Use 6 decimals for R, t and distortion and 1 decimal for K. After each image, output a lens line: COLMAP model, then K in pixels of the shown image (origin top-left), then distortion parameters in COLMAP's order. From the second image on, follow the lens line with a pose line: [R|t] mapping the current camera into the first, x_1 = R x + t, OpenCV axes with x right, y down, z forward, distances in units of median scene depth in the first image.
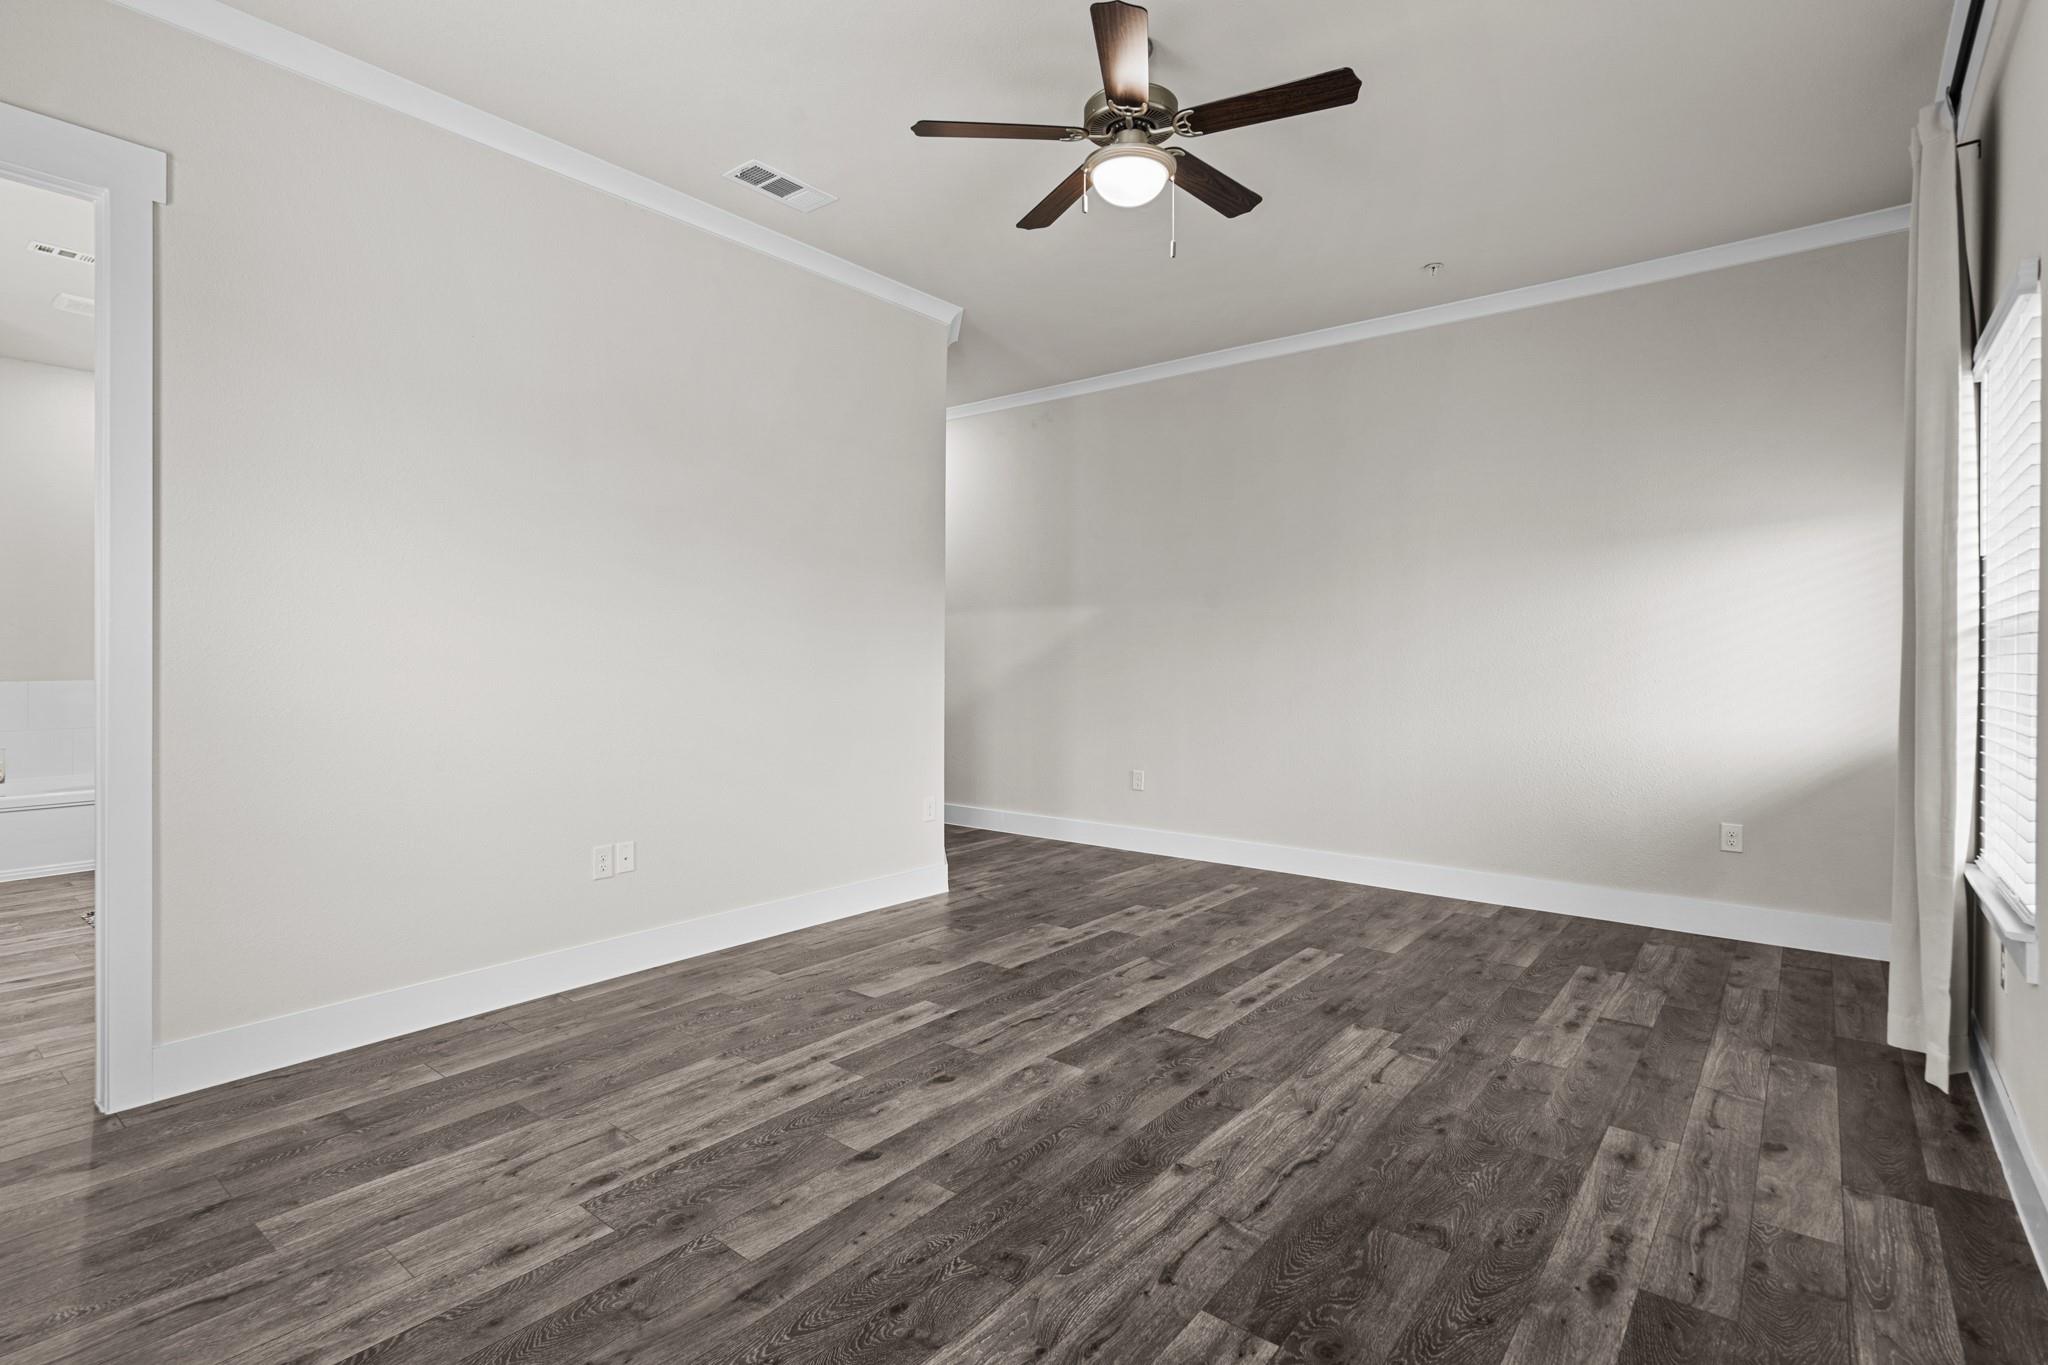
lens RADIAL K [[988.1, 0, 1021.4], [0, 988.1, 676.2], [0, 0, 1]] dist [-0.000797, 0.001819]
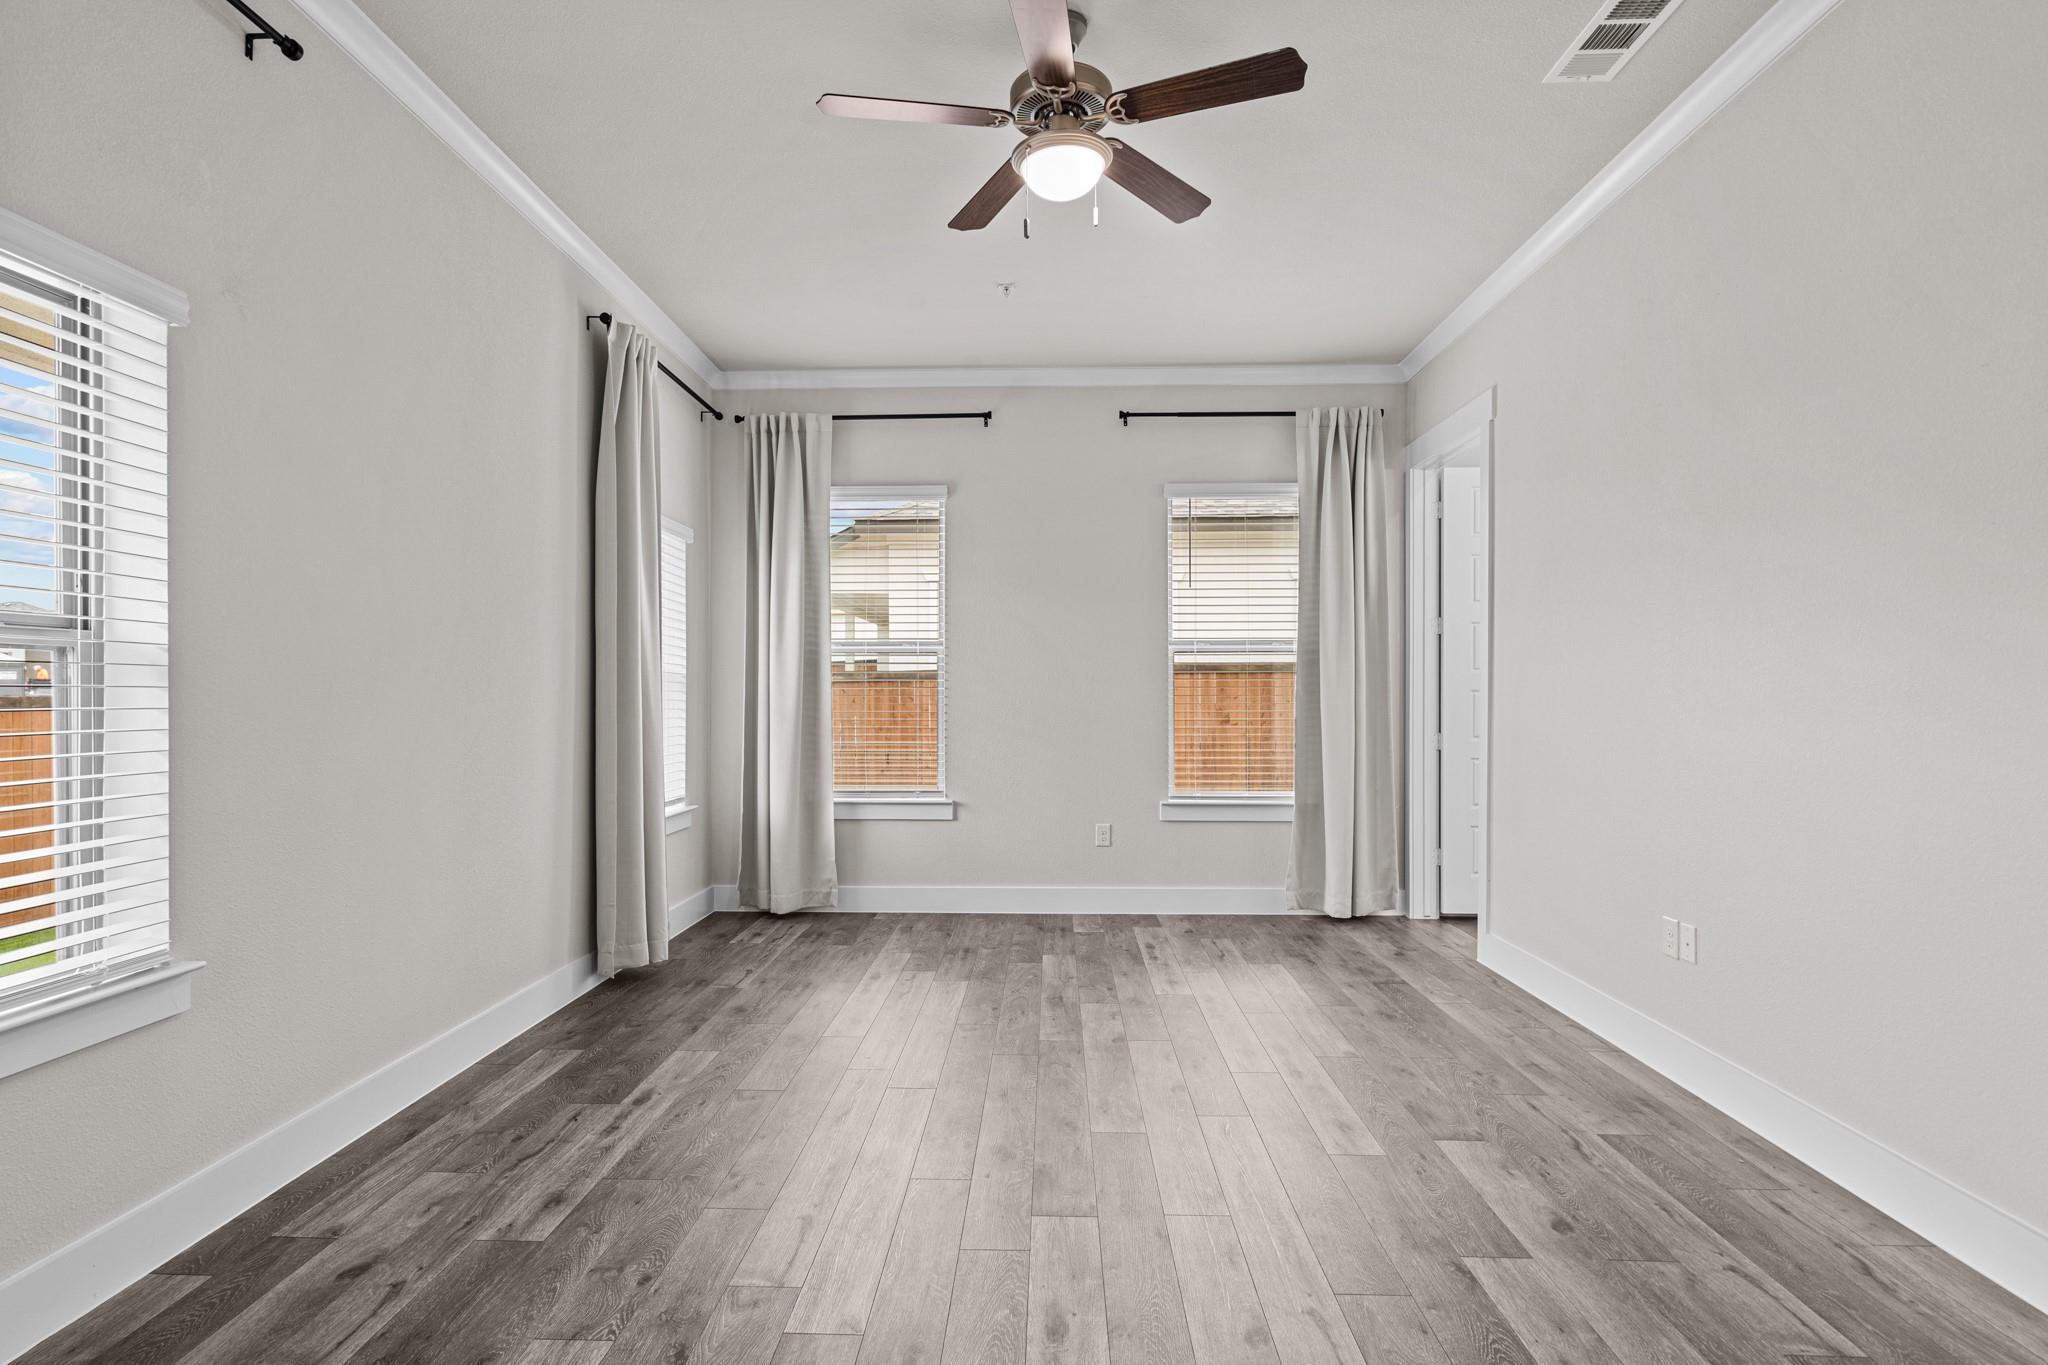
lens RADIAL K [[988.1, 0, 1023.3], [0, 988.1, 715.3], [0, 0, 1]] dist [-0.000797, 0.001819]
pose [[-0.797567, 0.010119, -0.603146, 0.672127], [-0.013730, 0.999296, 0.034920, -0.033753], [0.603074, 0.036132, -0.796866, 1.665280]]
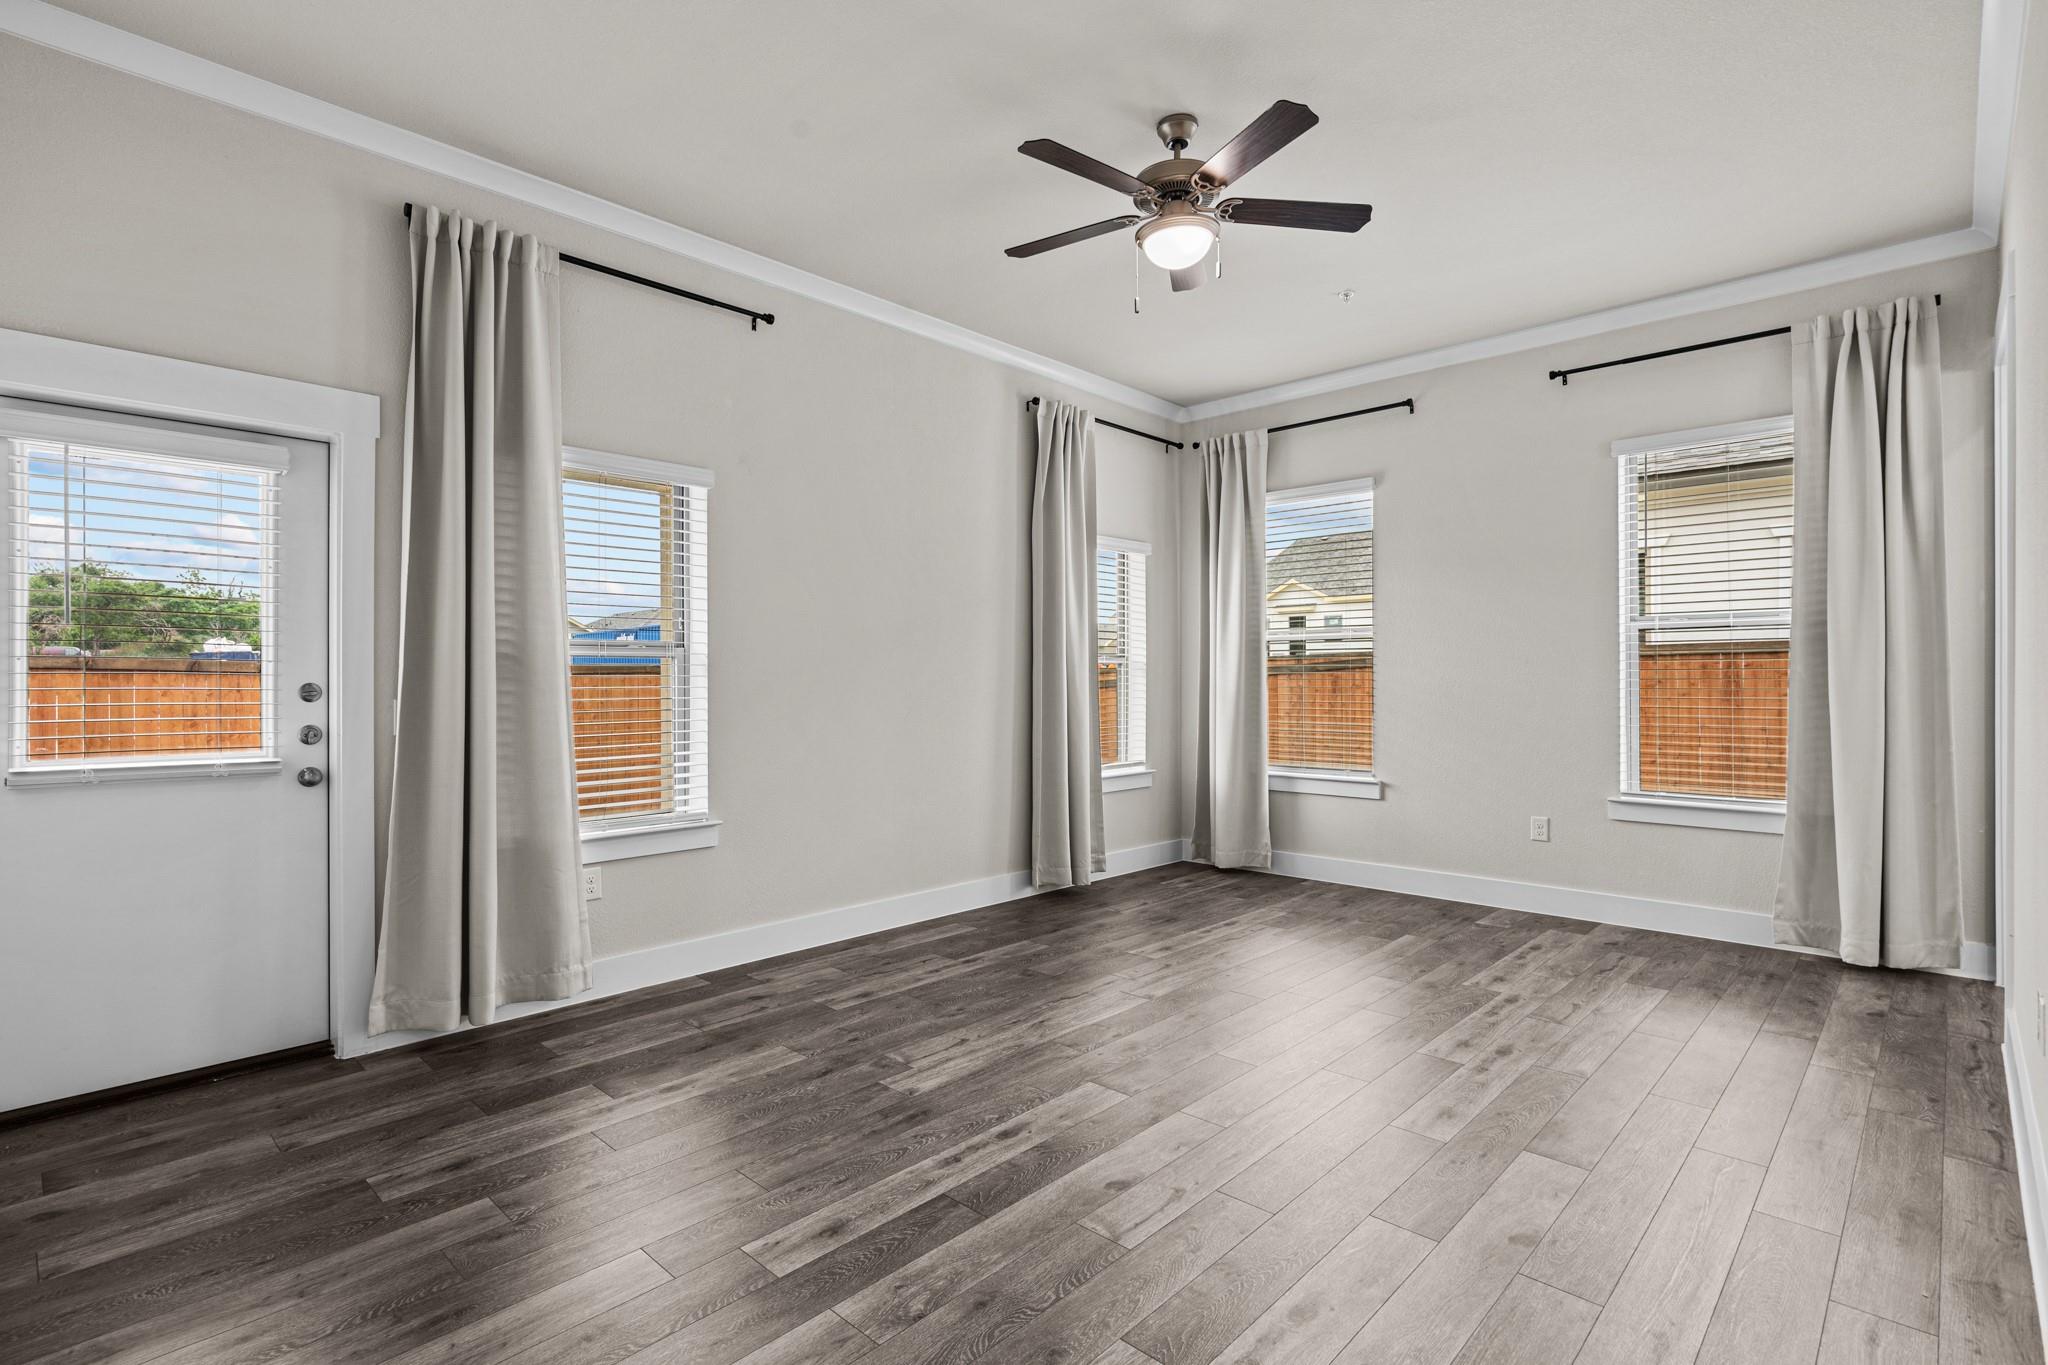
lens RADIAL K [[988.1, 0, 1030.0], [0, 988.1, 672.6], [0, 0, 1]] dist [-0.000797, 0.001819]
pose [[-0.997131, -0.001057, 0.075685, 0.185136], [-0.000165, 0.999930, 0.011797, -0.037521], [-0.075692, 0.011751, -0.997062, 2.060886]]
